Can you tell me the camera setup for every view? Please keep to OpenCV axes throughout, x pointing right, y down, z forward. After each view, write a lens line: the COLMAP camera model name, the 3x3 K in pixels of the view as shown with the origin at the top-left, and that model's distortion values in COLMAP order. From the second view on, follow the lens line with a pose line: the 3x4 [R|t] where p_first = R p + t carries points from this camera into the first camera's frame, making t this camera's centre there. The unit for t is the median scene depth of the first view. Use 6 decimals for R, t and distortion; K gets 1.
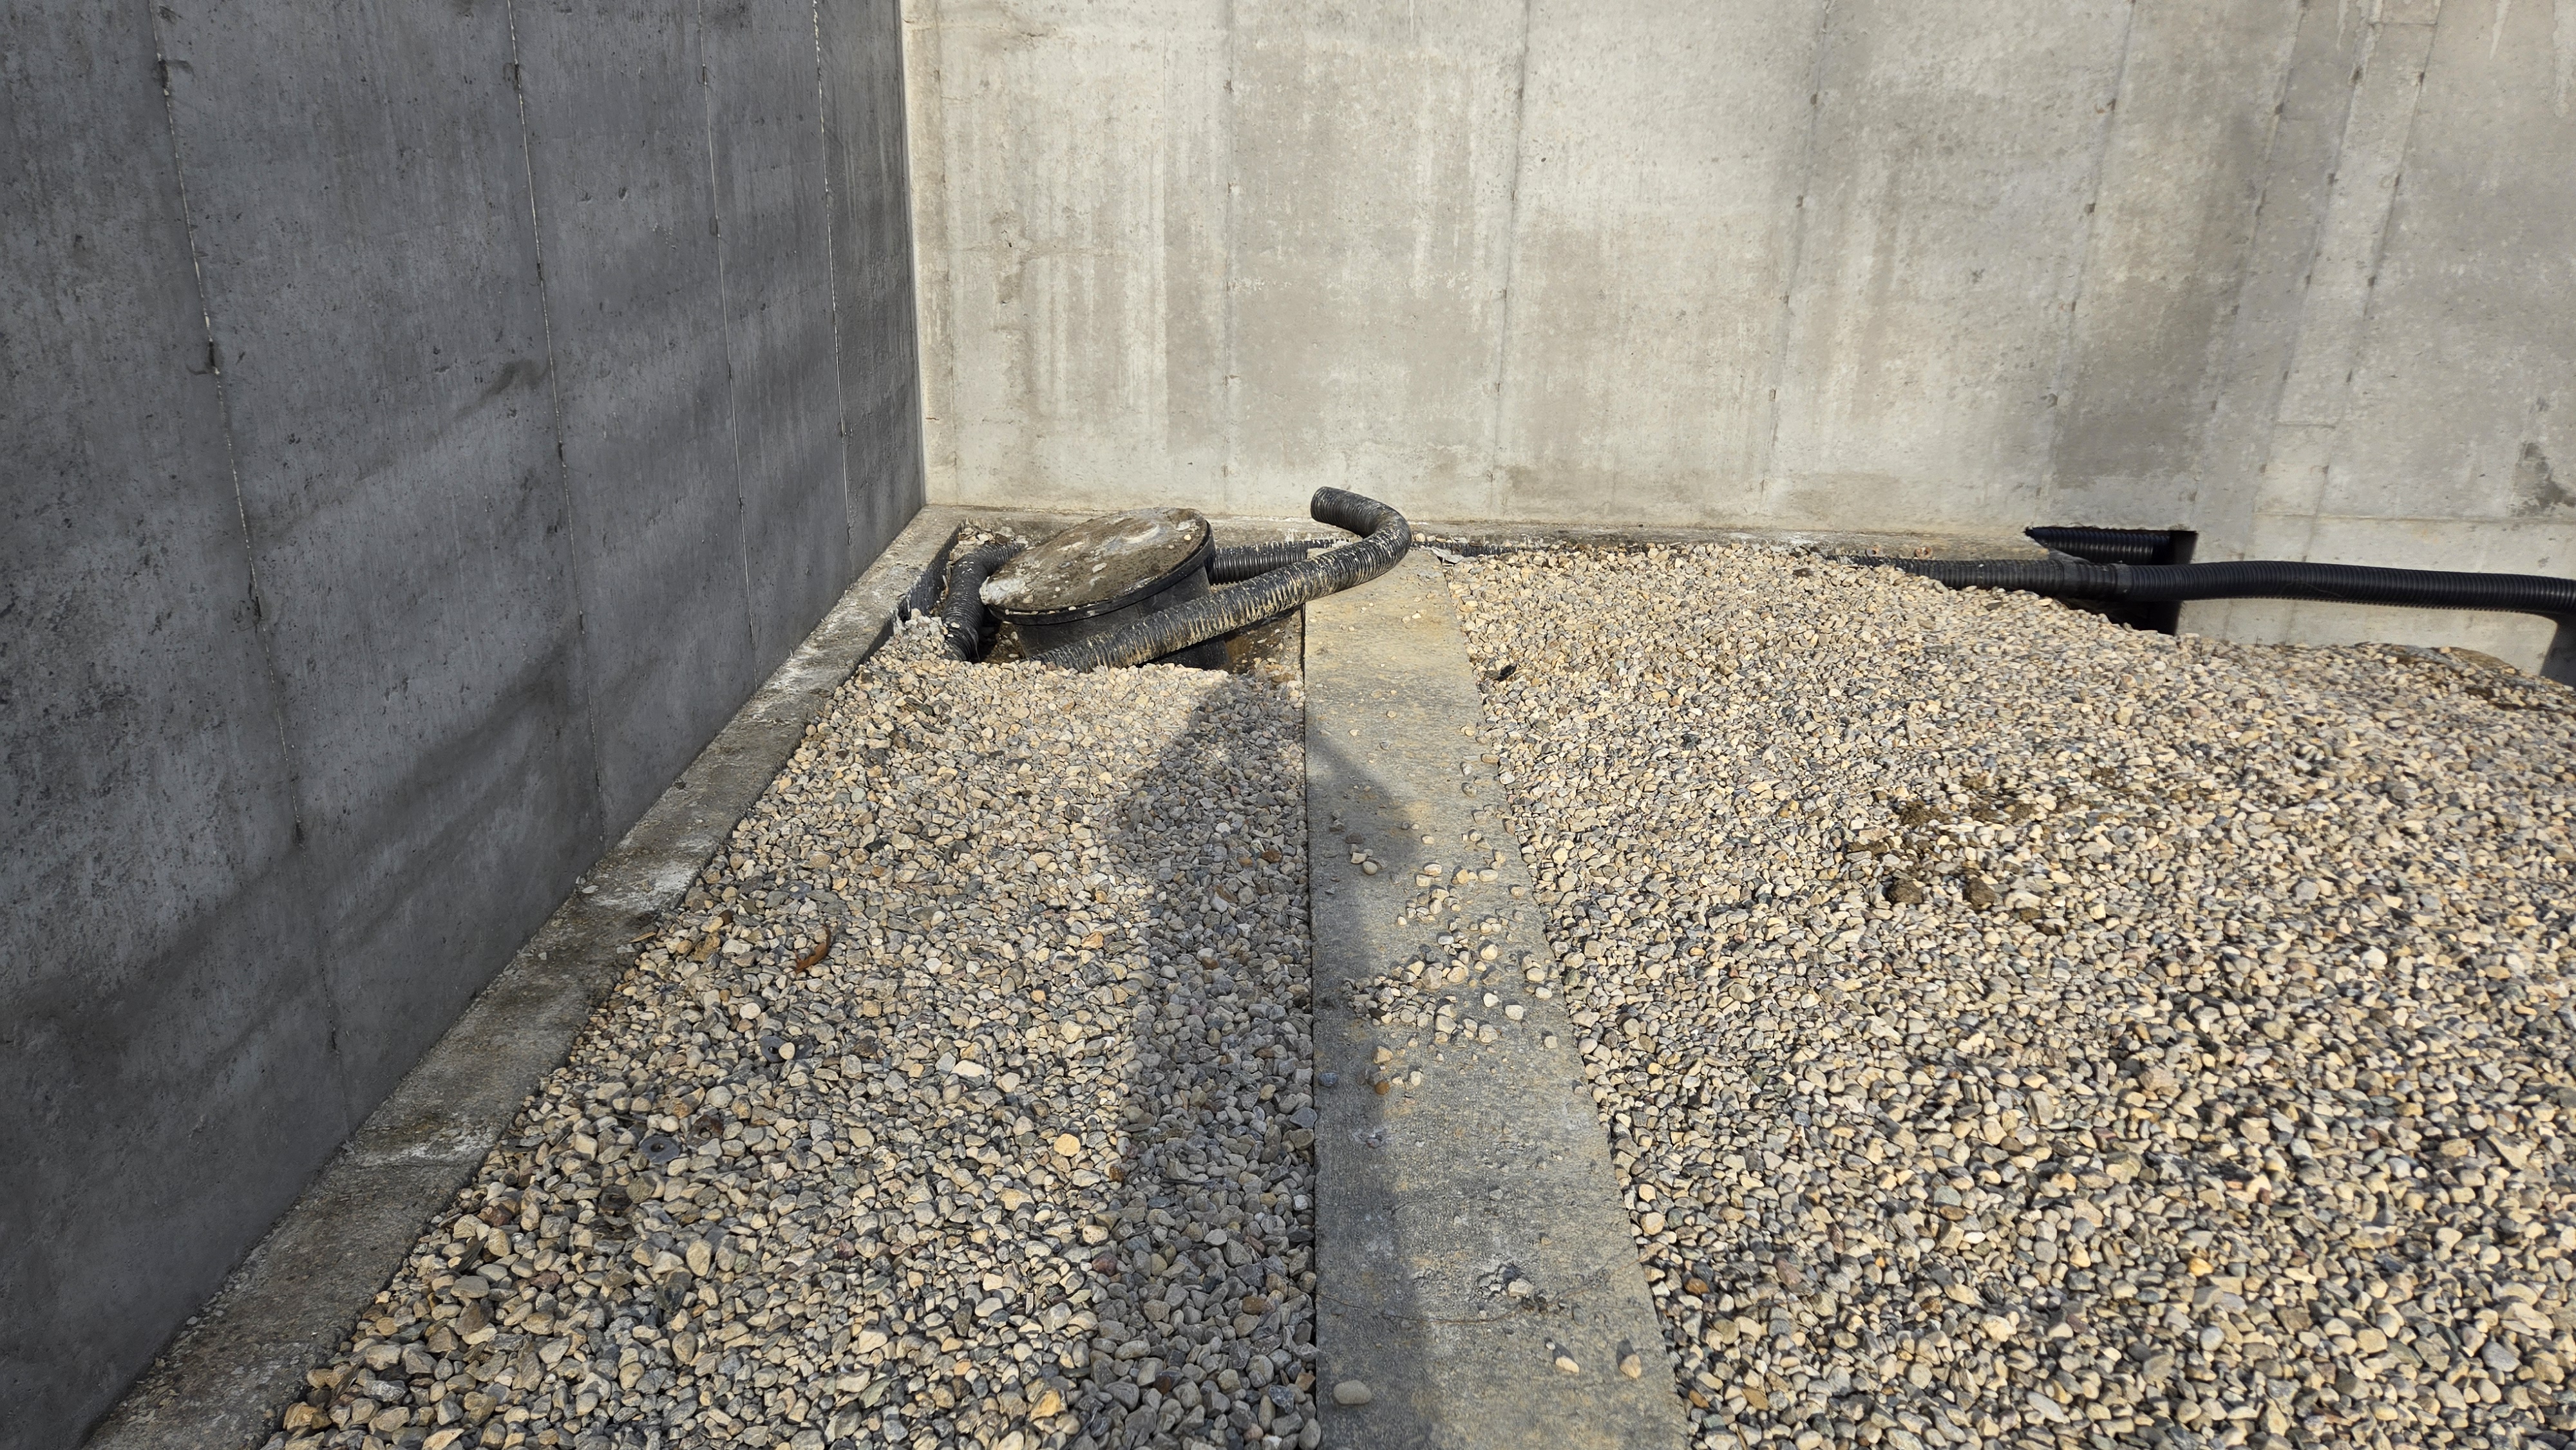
lens RADIAL K [[1722.6, 0, 1304.3], [0, 1722.6, 726.8], [0, 0, 1]] dist [0.081972, -0.068120]
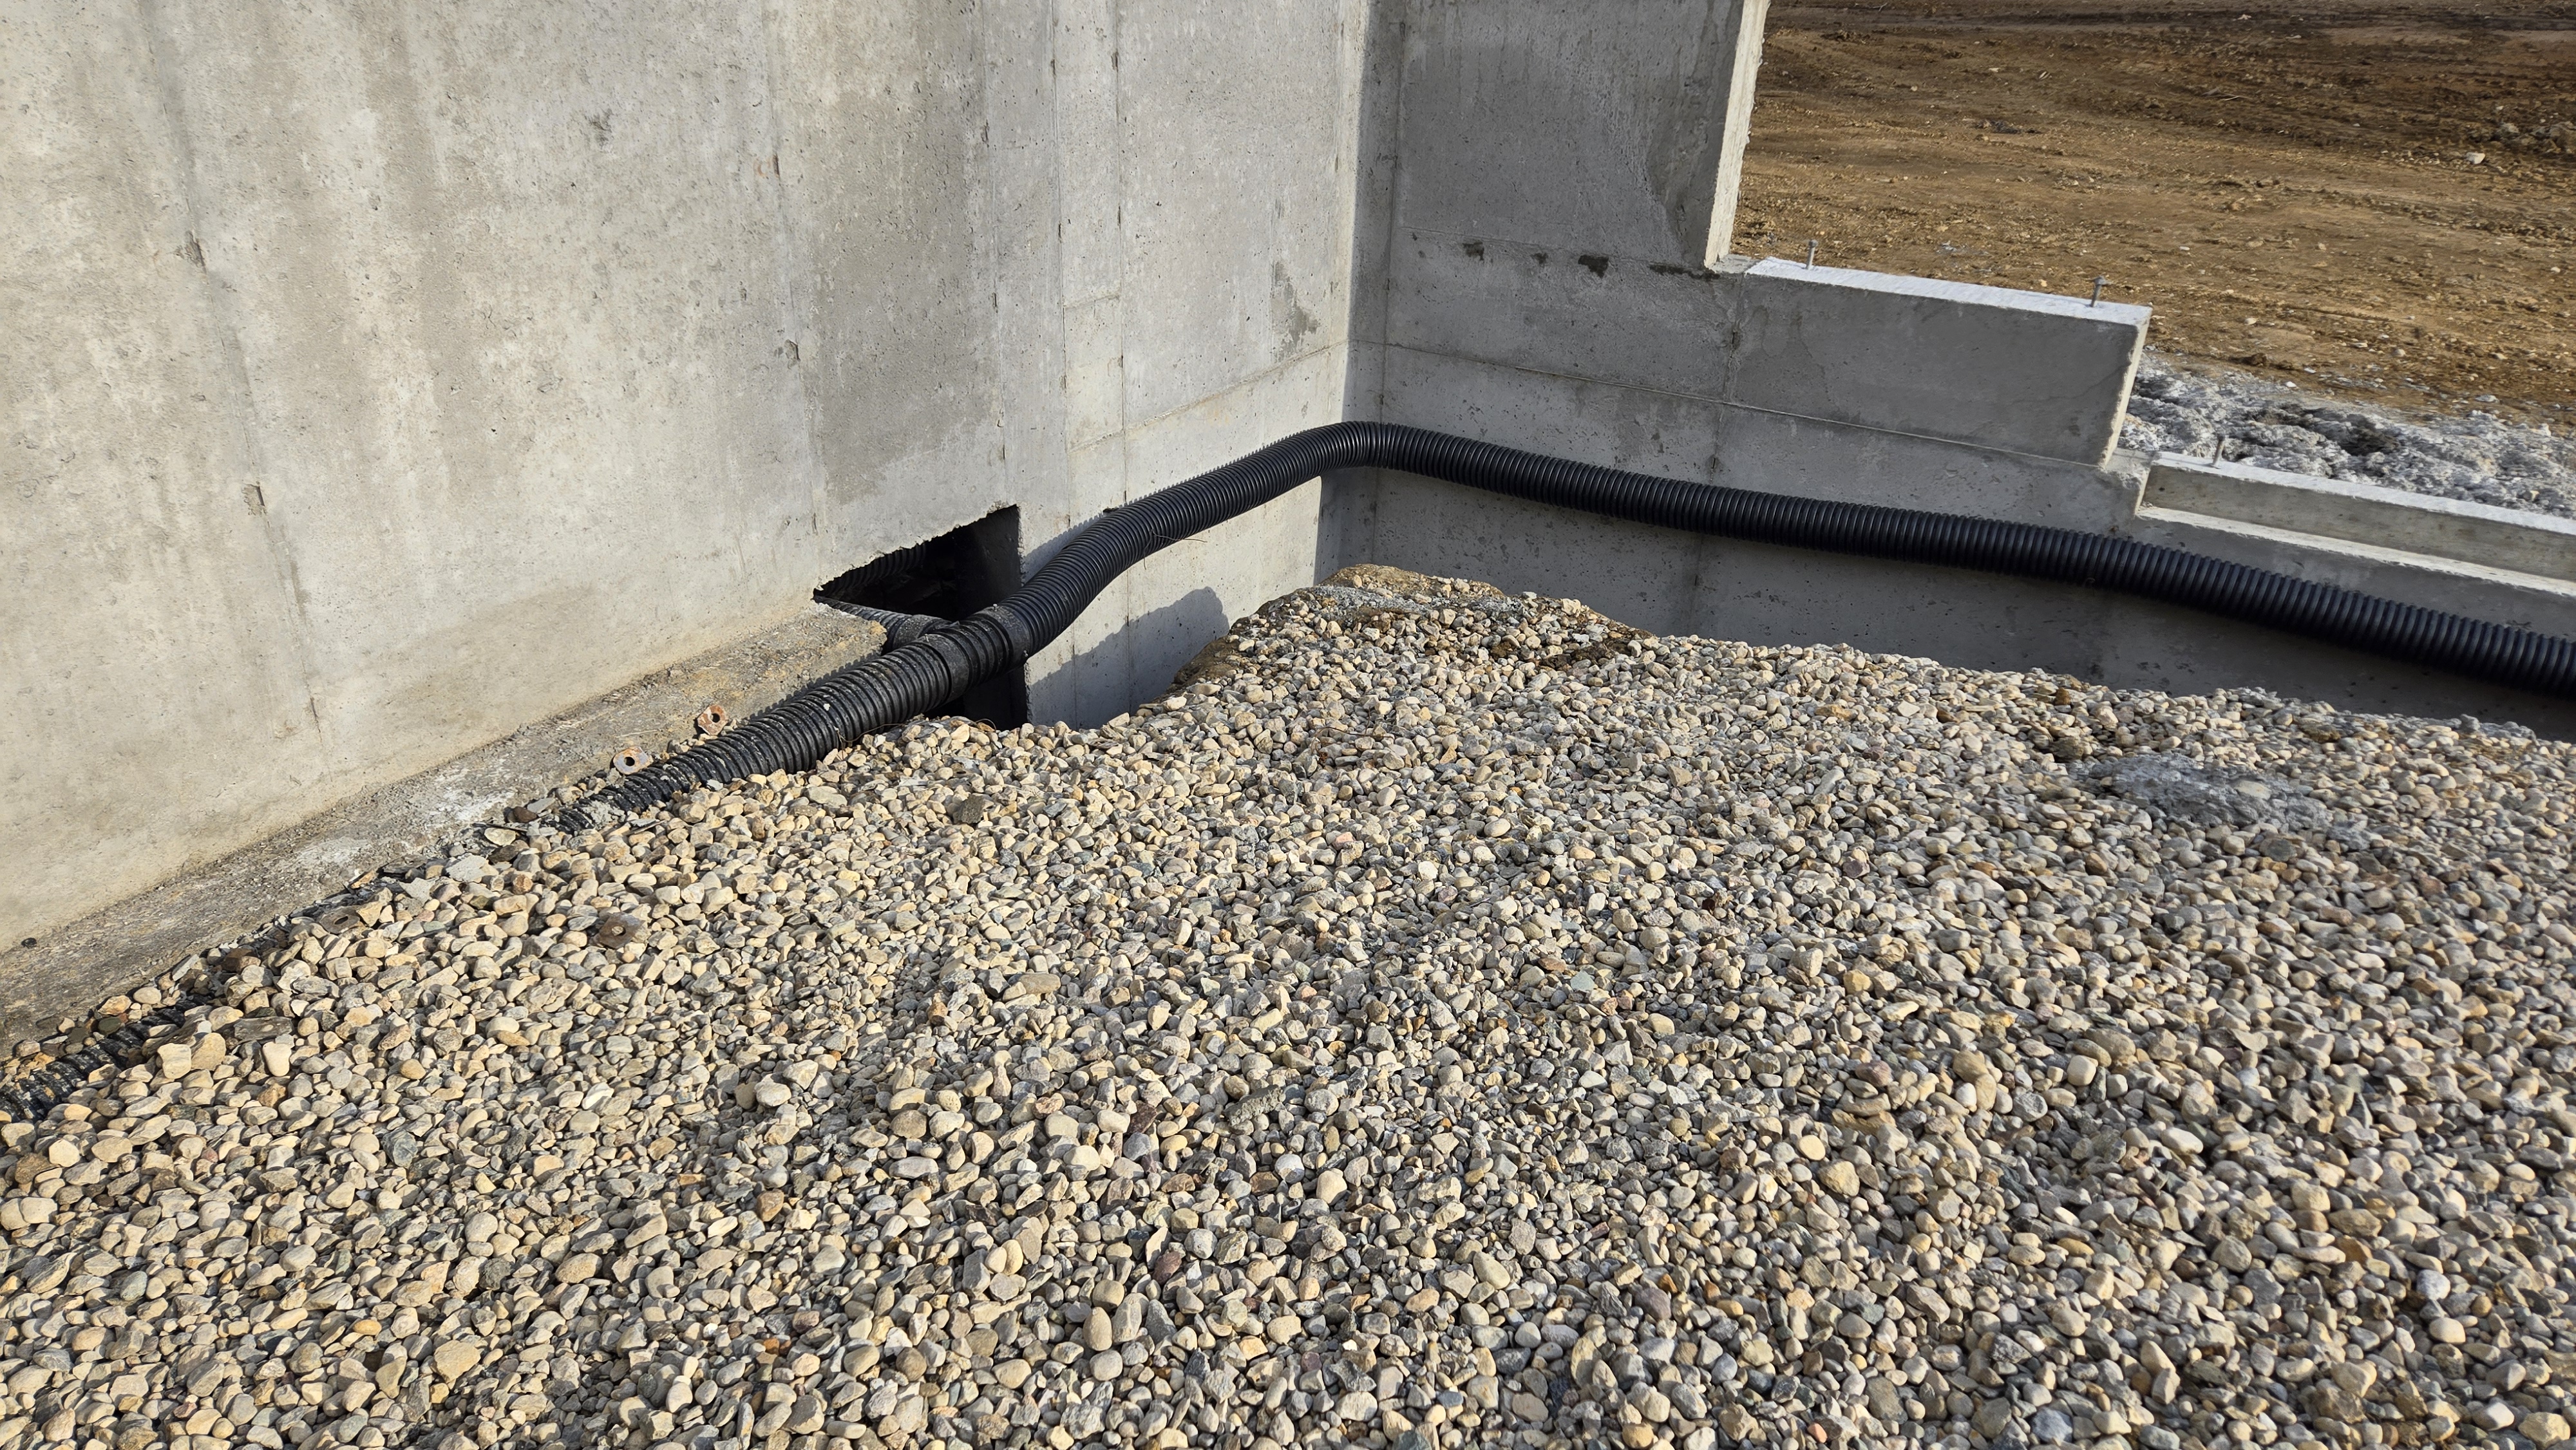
lens RADIAL K [[1722.6, 0, 1292.7], [0, 1722.6, 710.7], [0, 0, 1]] dist [0.081972, -0.068120]
pose [[0.509131, -0.393120, 0.765665, 0.071230], [0.311248, 0.913485, 0.262050, -0.181328], [-0.802440, 0.104894, 0.587441, 0.600970]]
